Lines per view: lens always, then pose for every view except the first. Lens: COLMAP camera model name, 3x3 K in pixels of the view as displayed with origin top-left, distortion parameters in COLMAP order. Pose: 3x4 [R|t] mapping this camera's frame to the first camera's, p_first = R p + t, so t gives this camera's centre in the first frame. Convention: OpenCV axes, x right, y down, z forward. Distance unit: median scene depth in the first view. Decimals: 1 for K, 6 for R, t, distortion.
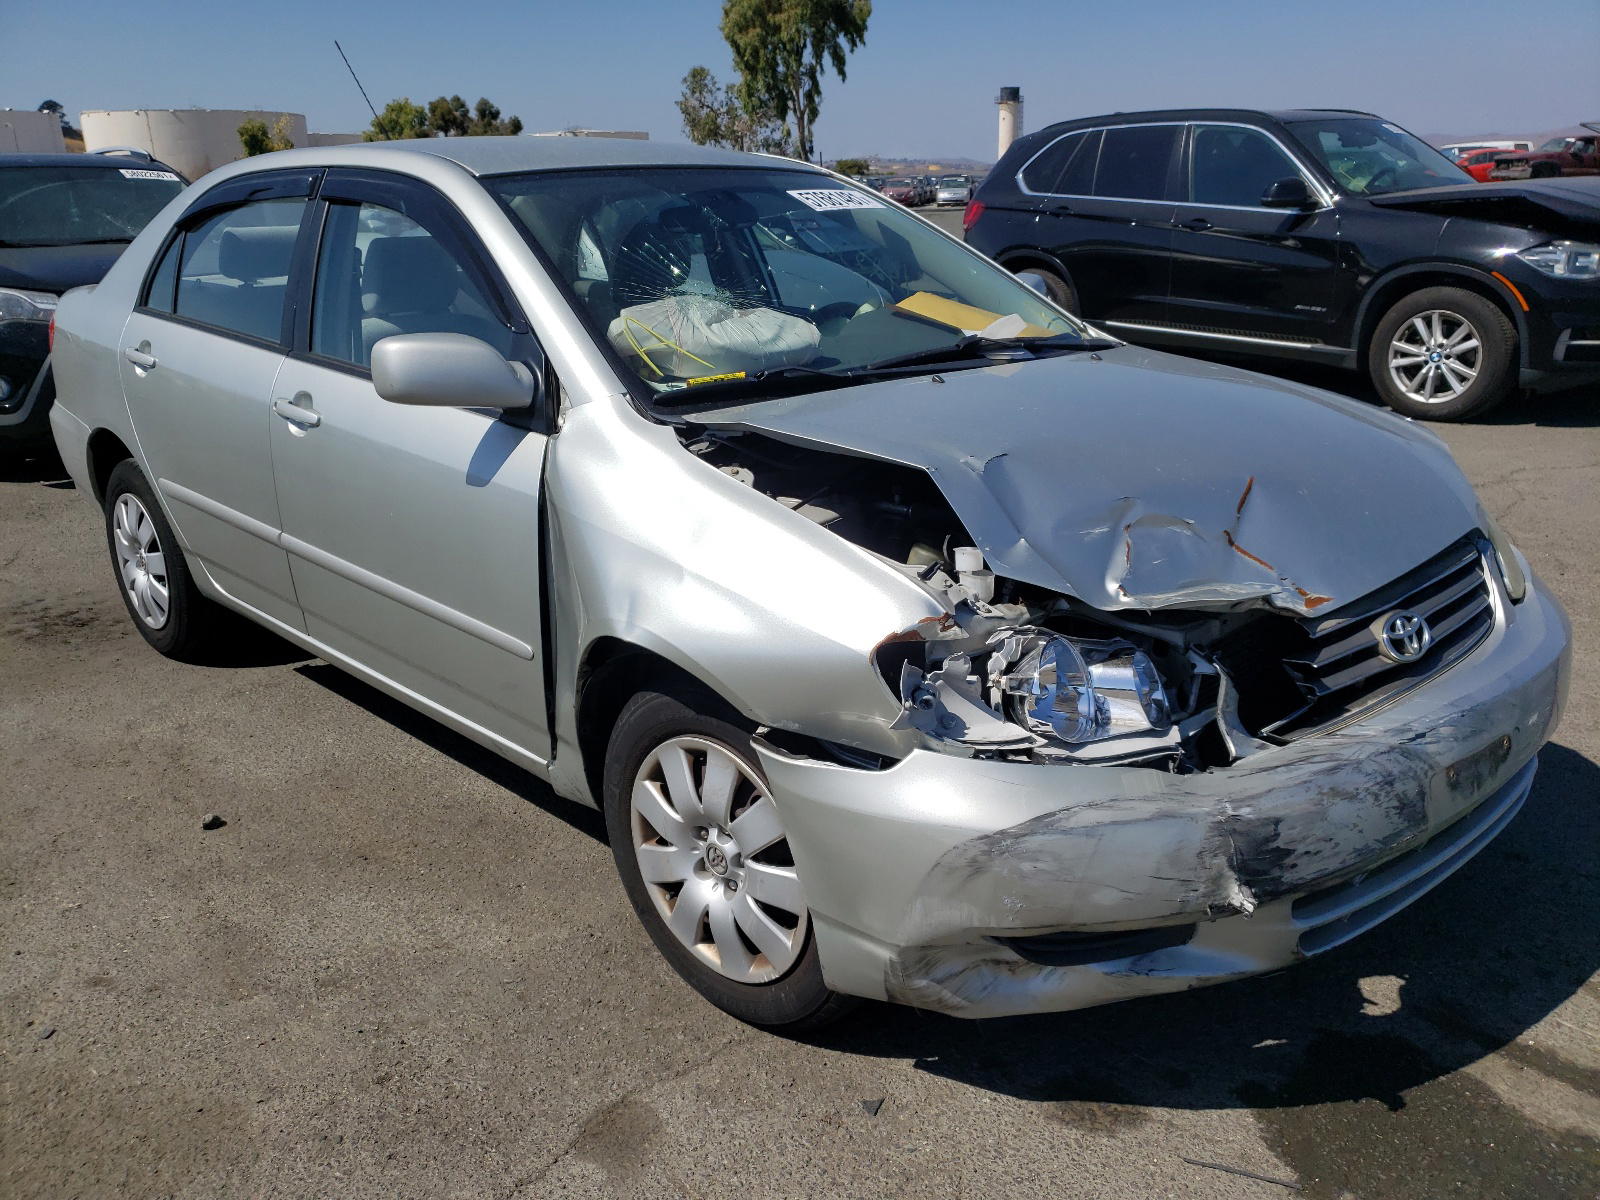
lens RADIAL K [[1293.9, 0, 799.7], [0, 1293.9, 520.5], [0, 0, 1]] dist [0.009998, -0.021515]
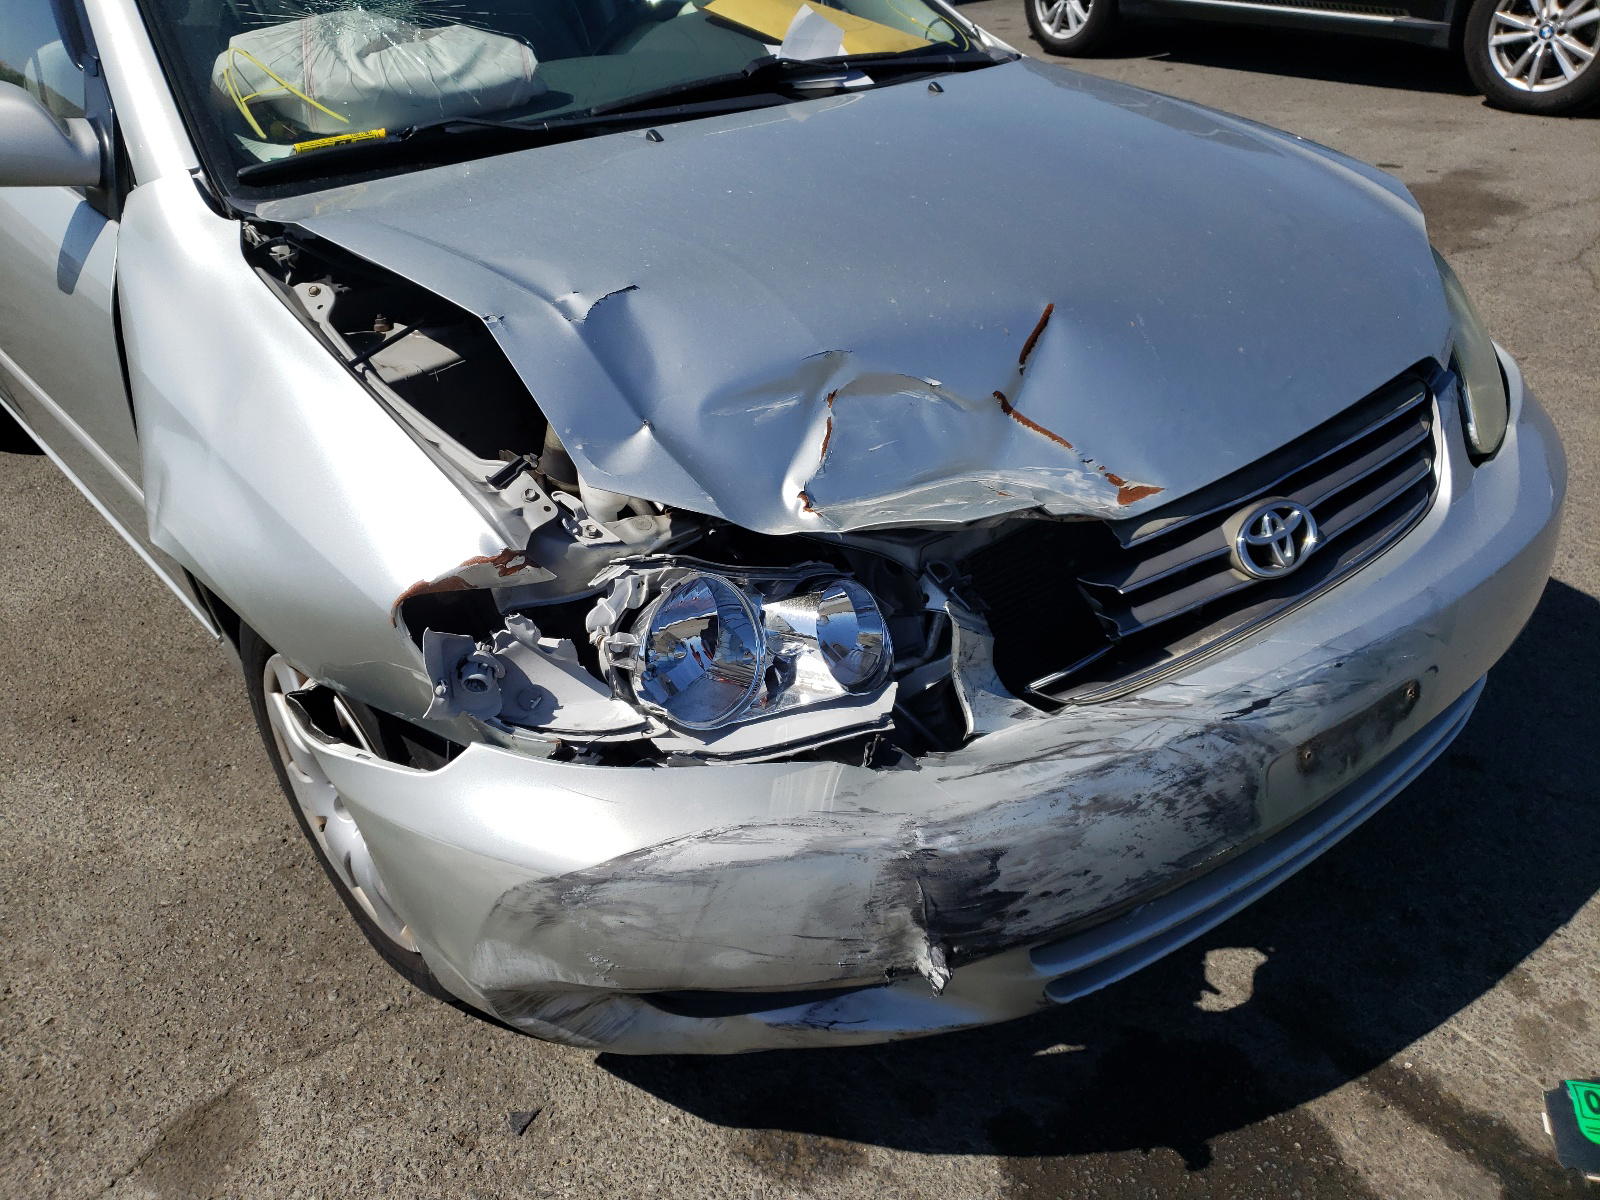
lens RADIAL K [[1293.9, 0, 799.7], [0, 1293.9, 520.5], [0, 0, 1]] dist [0.009998, -0.021515]
pose [[0.996969, 0.008418, -0.077349, 0.287968], [0.010404, 0.970777, 0.239757, -0.090902], [0.077107, -0.239835, 0.967747, 0.346212]]
